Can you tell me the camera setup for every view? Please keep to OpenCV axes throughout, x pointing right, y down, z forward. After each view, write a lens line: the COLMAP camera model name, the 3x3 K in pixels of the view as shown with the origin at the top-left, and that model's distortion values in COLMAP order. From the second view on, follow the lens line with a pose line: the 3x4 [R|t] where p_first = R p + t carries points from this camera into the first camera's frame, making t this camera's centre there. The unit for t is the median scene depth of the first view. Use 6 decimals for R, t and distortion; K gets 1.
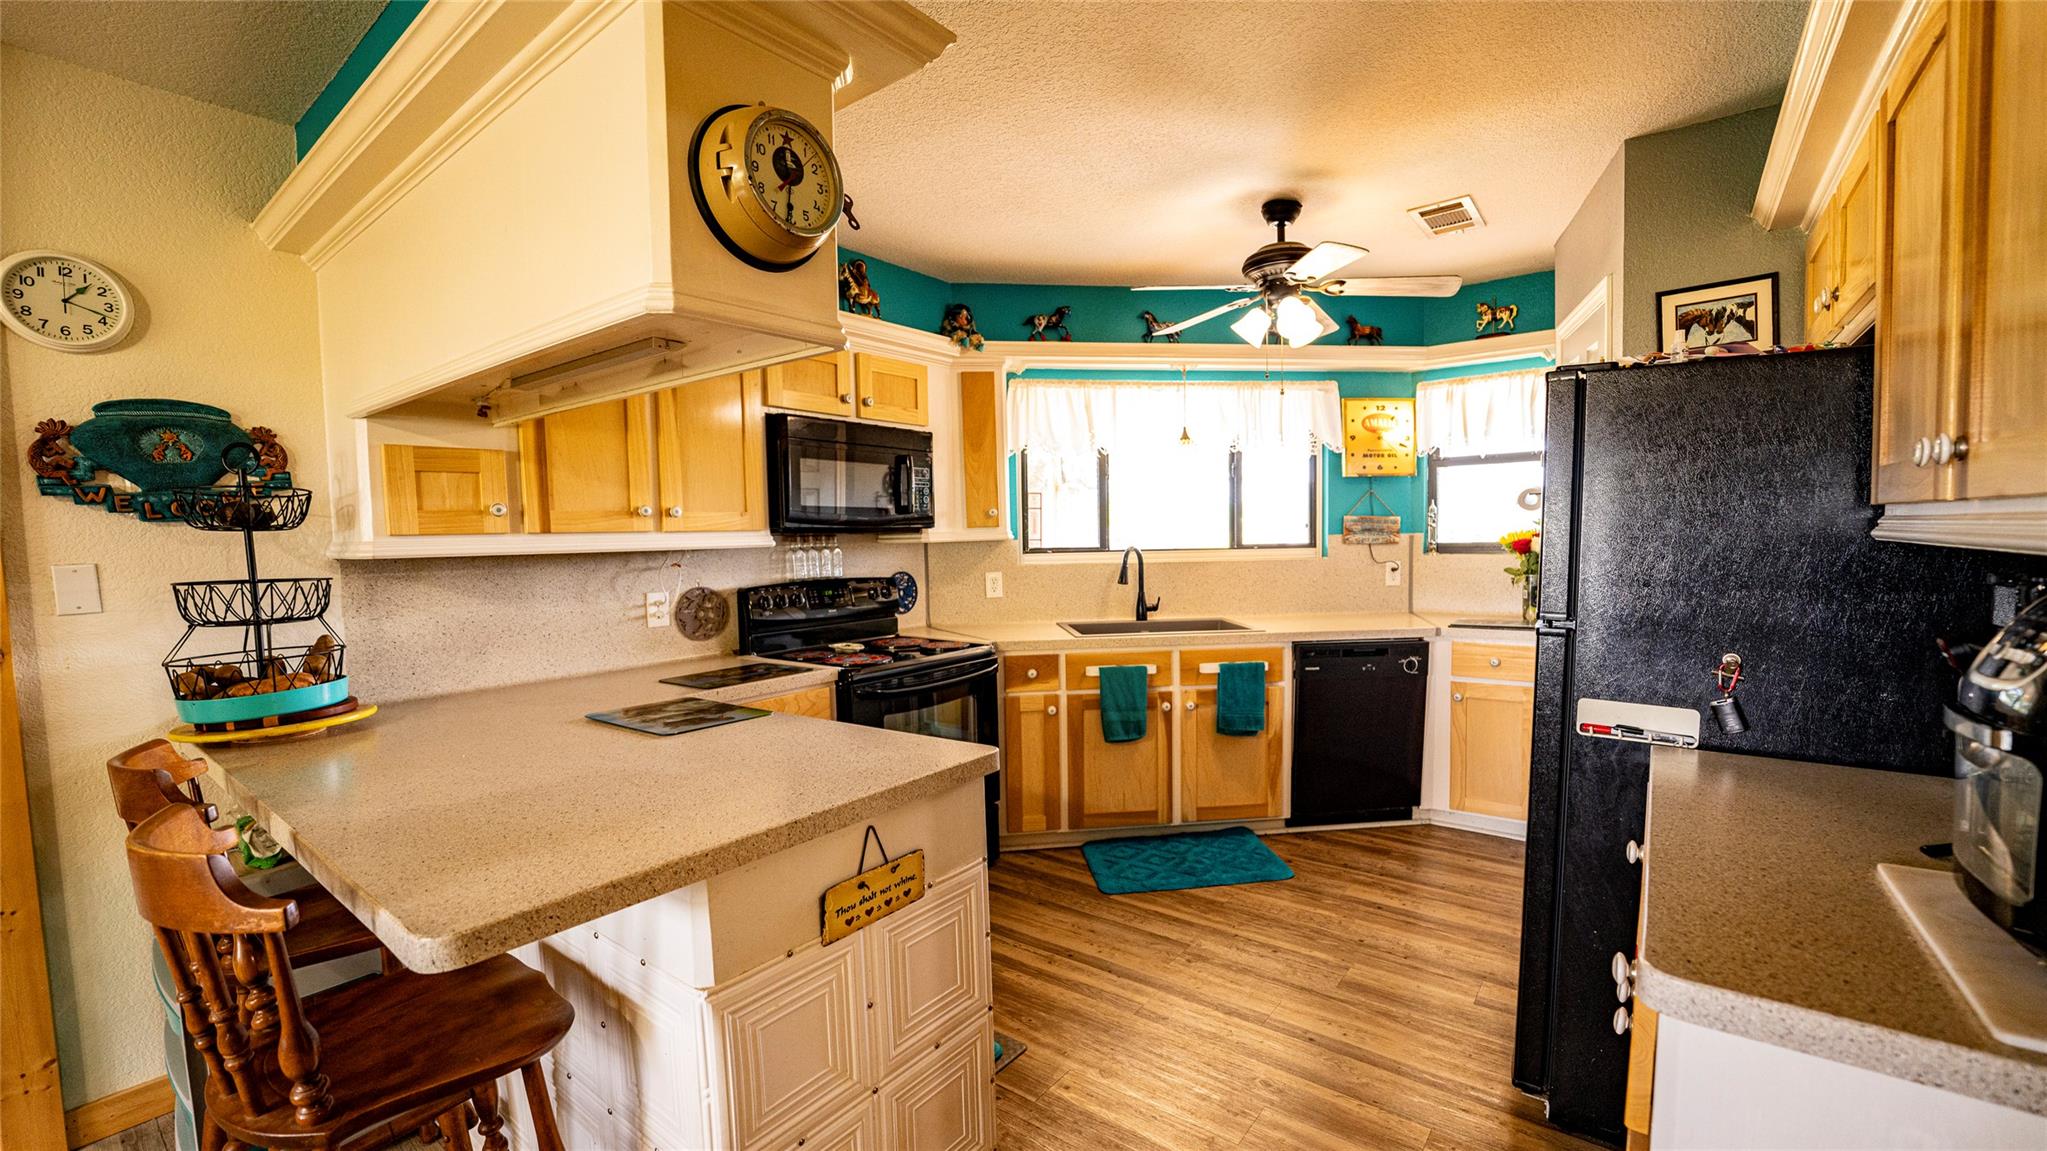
lens RADIAL K [[833.0, 0, 1024.1], [0, 833.0, 587.1], [0, 0, 1]] dist [-0.024900, 0.001158]
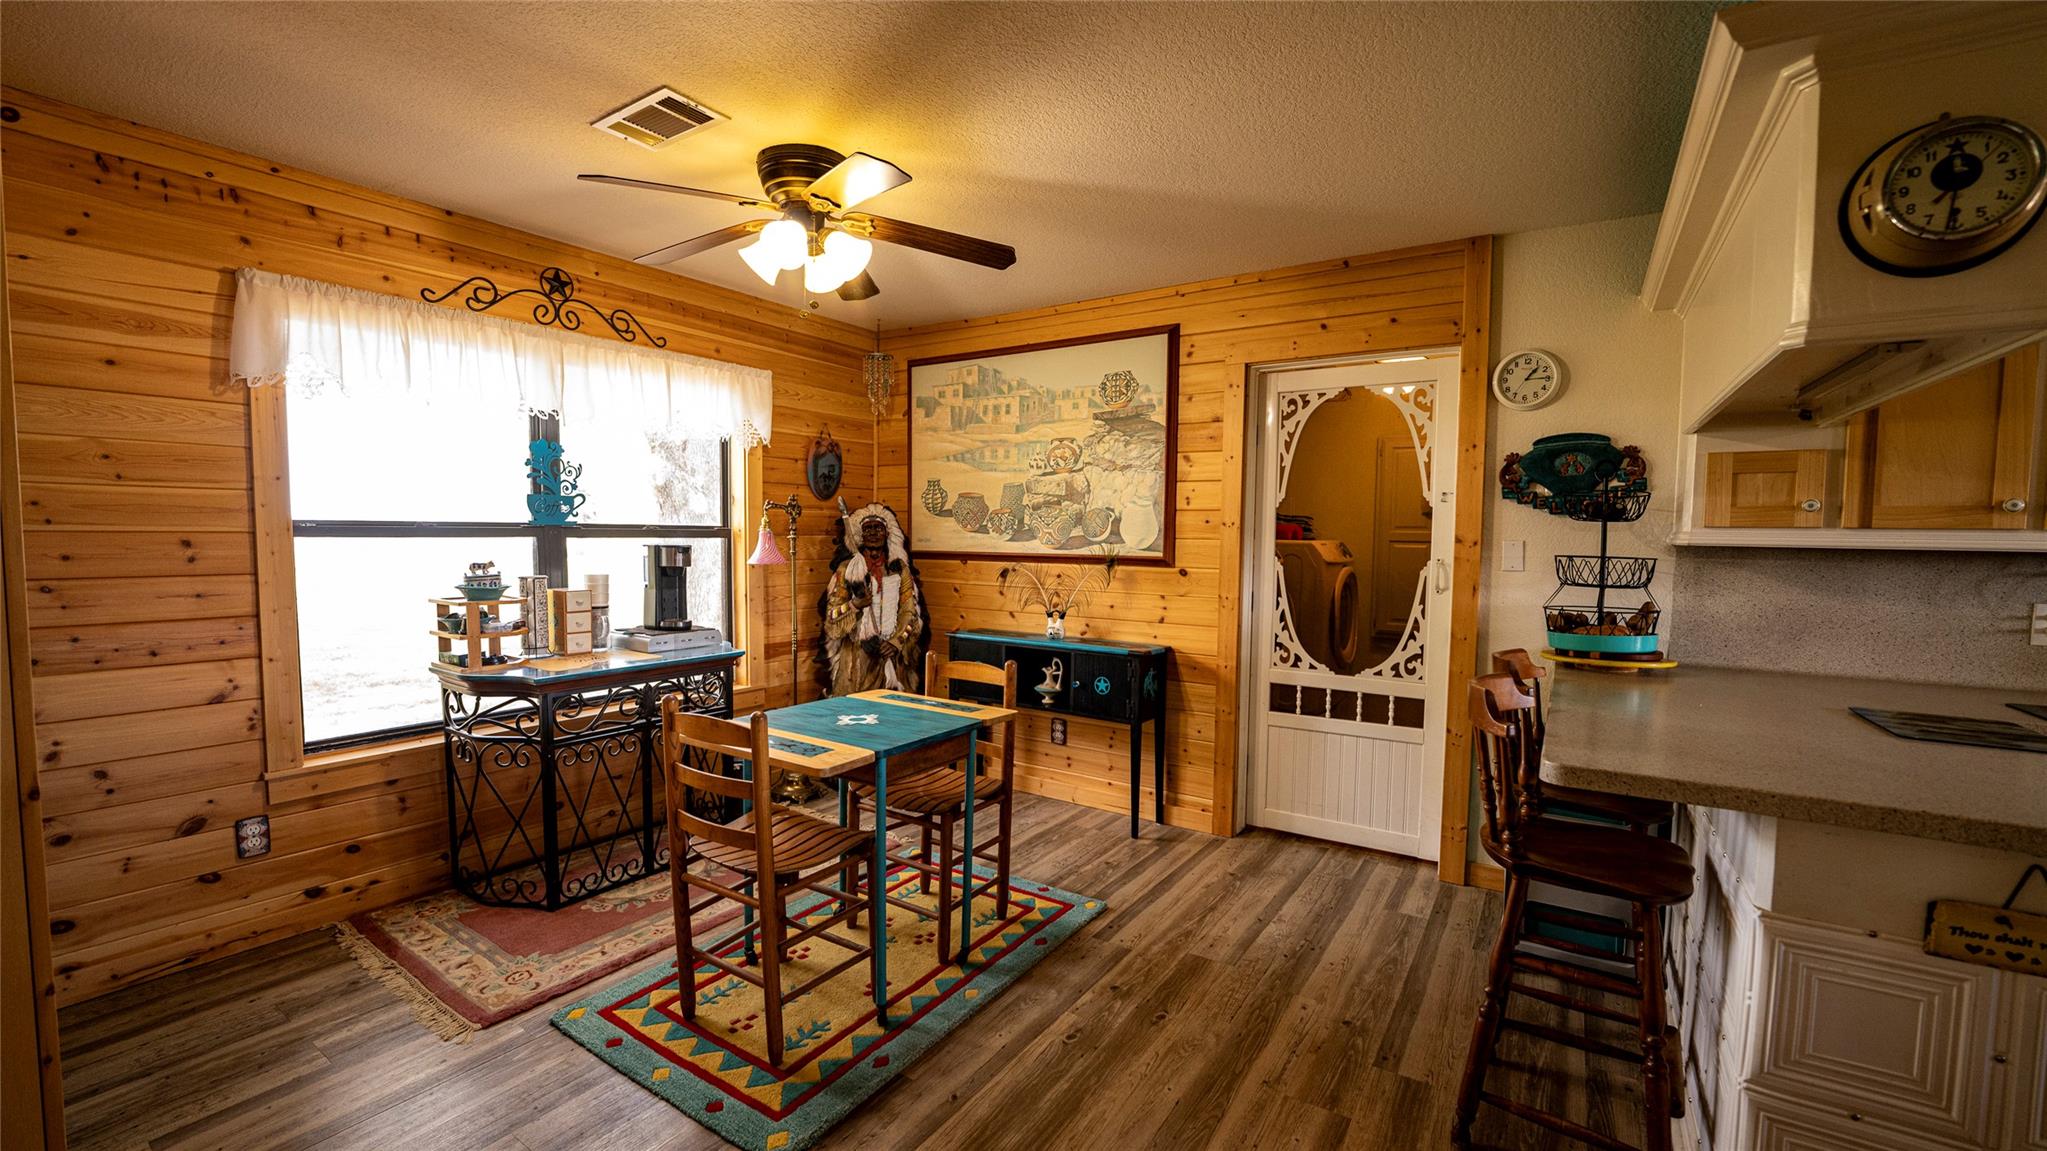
lens RADIAL K [[833.0, 0, 1026.4], [0, 833.0, 586.2], [0, 0, 1]] dist [-0.024900, 0.001158]
pose [[0.080406, 0.086922, -0.992965, 0.379849], [-0.077371, 0.993729, 0.080724, 0.004718], [0.993755, 0.070336, 0.086627, -0.112719]]
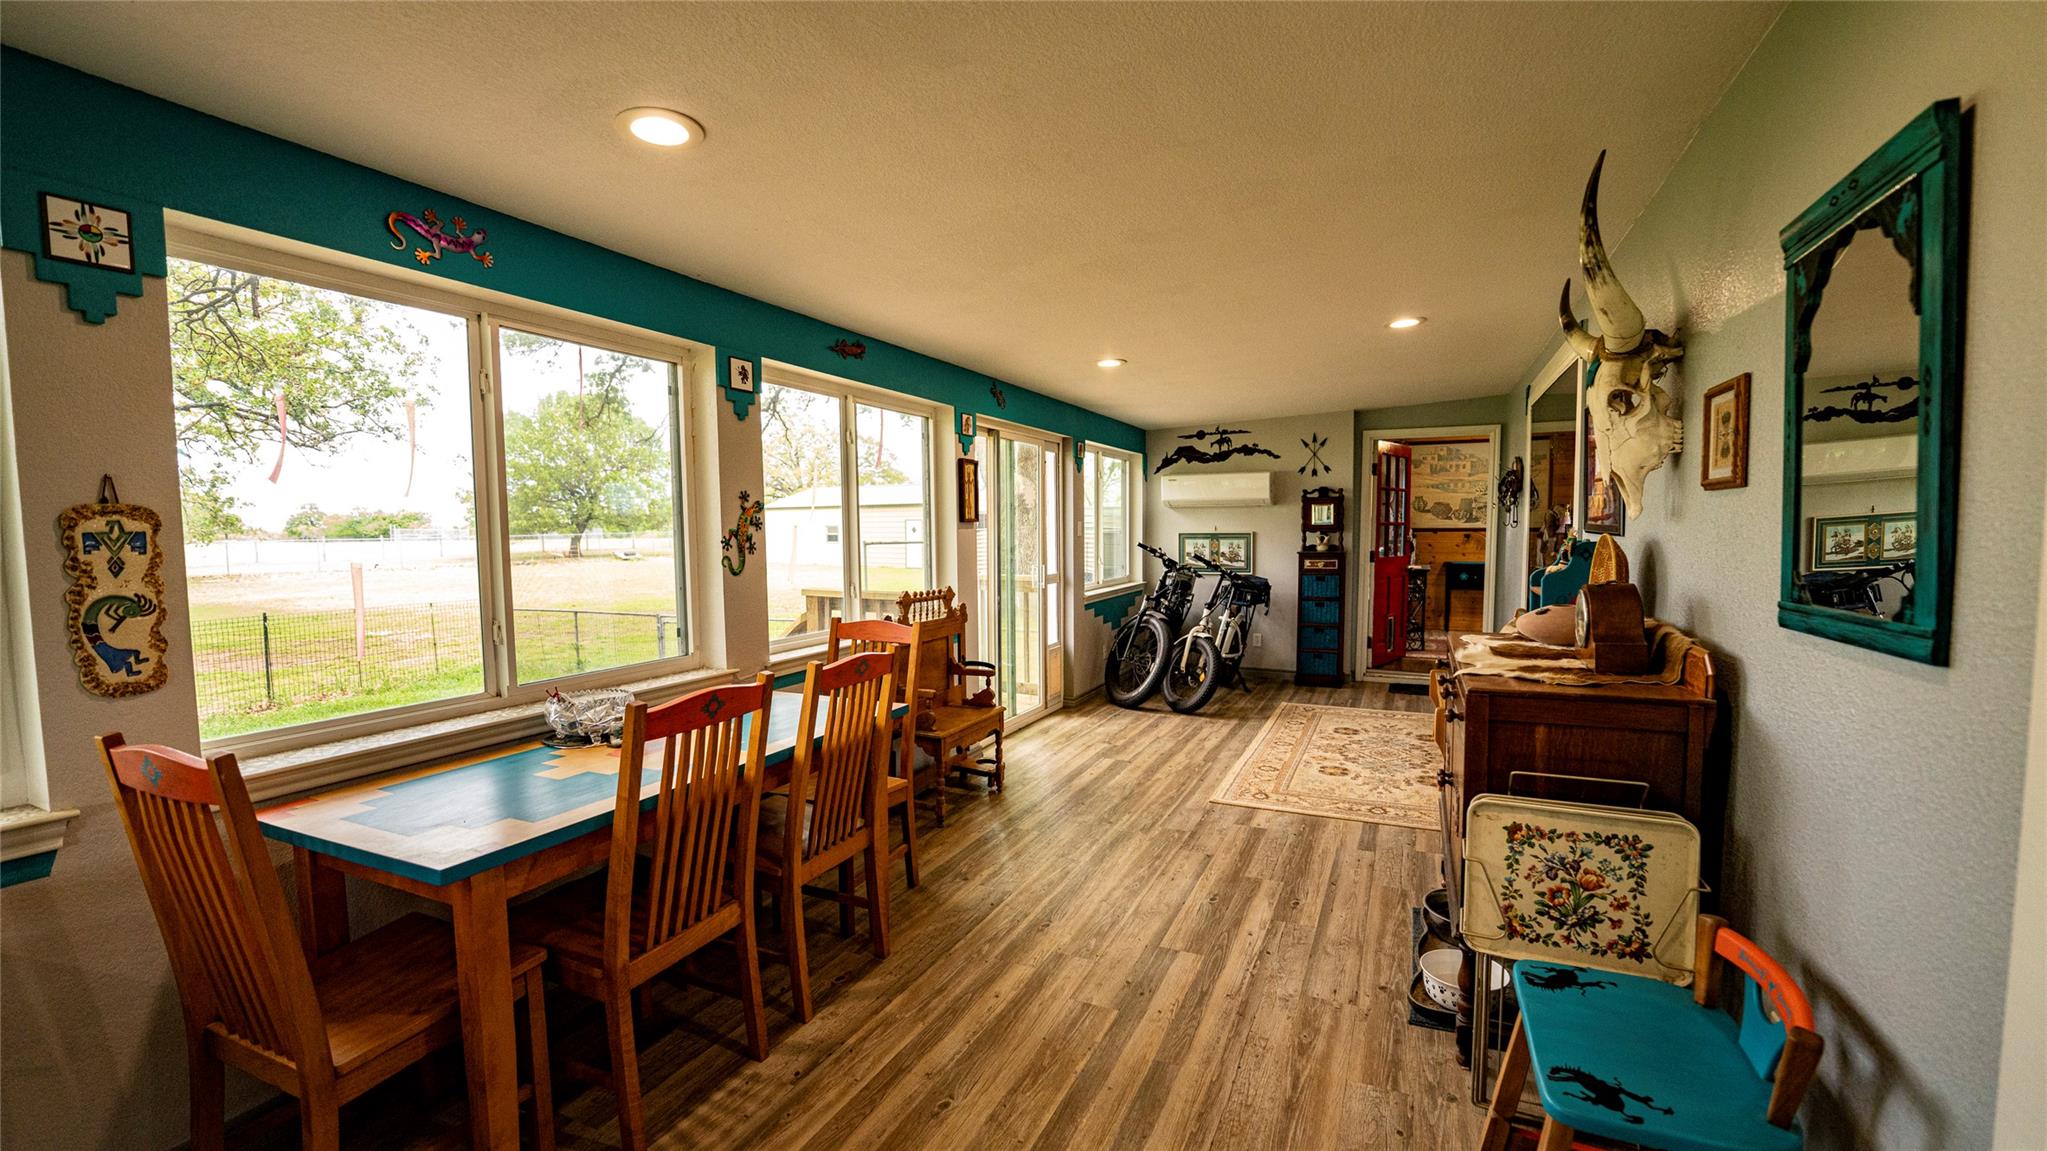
lens RADIAL K [[833.0, 0, 1032.3], [0, 833.0, 582.0], [0, 0, 1]] dist [-0.024900, 0.001158]
pose [[0.240165, 0.084340, -0.967061, 2.407830], [-0.059663, 0.995618, 0.072014, 0.212215], [0.968897, 0.040402, 0.244145, -3.609022]]
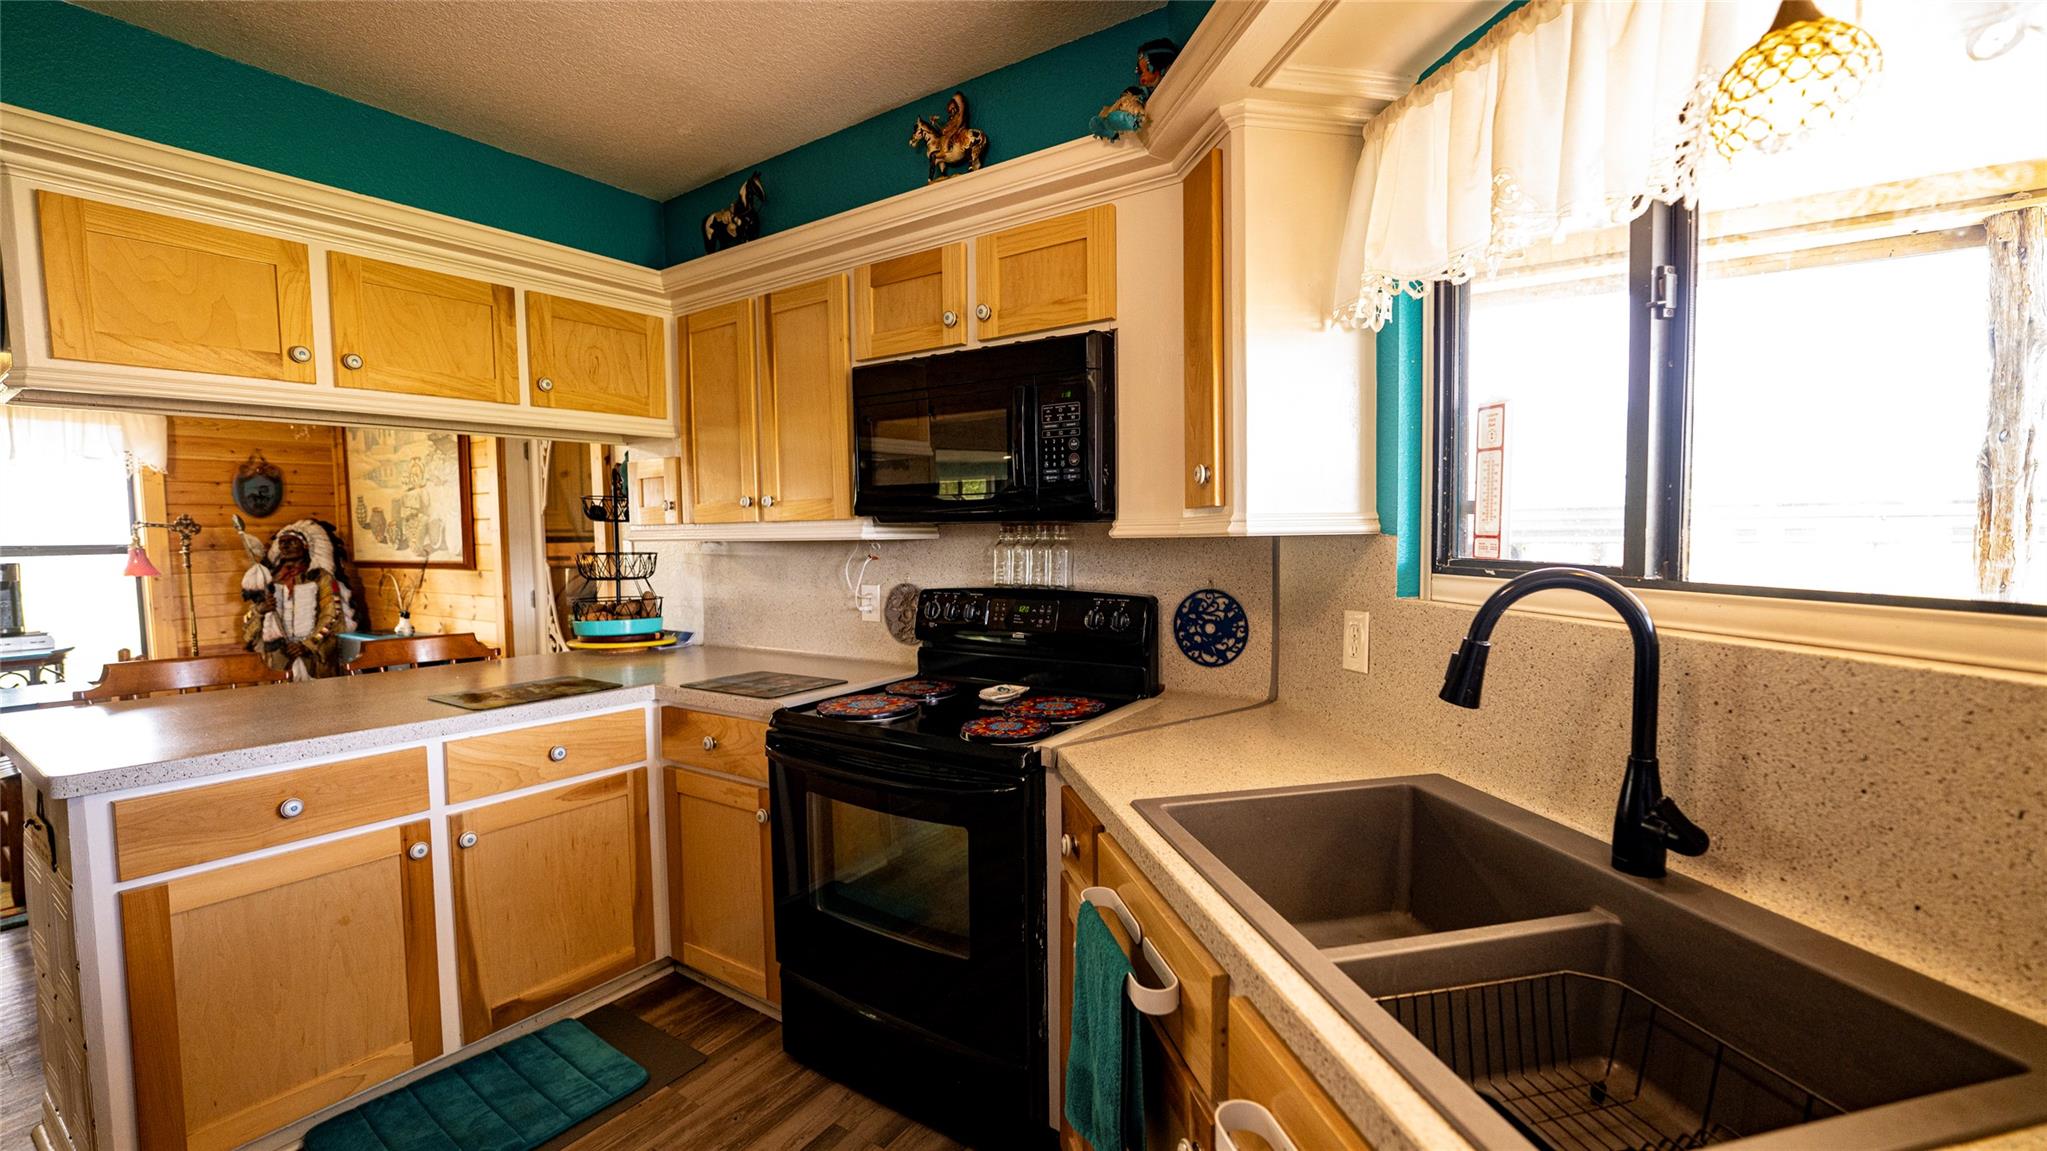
lens RADIAL K [[833.0, 0, 1033.7], [0, 833.0, 586.1], [0, 0, 1]] dist [-0.024900, 0.001158]
pose [[0.082408, 0.084254, -0.993031, 0.734027], [-0.051505, 0.995448, 0.080185, -0.111267], [0.995267, 0.044538, 0.086373, 1.600077]]
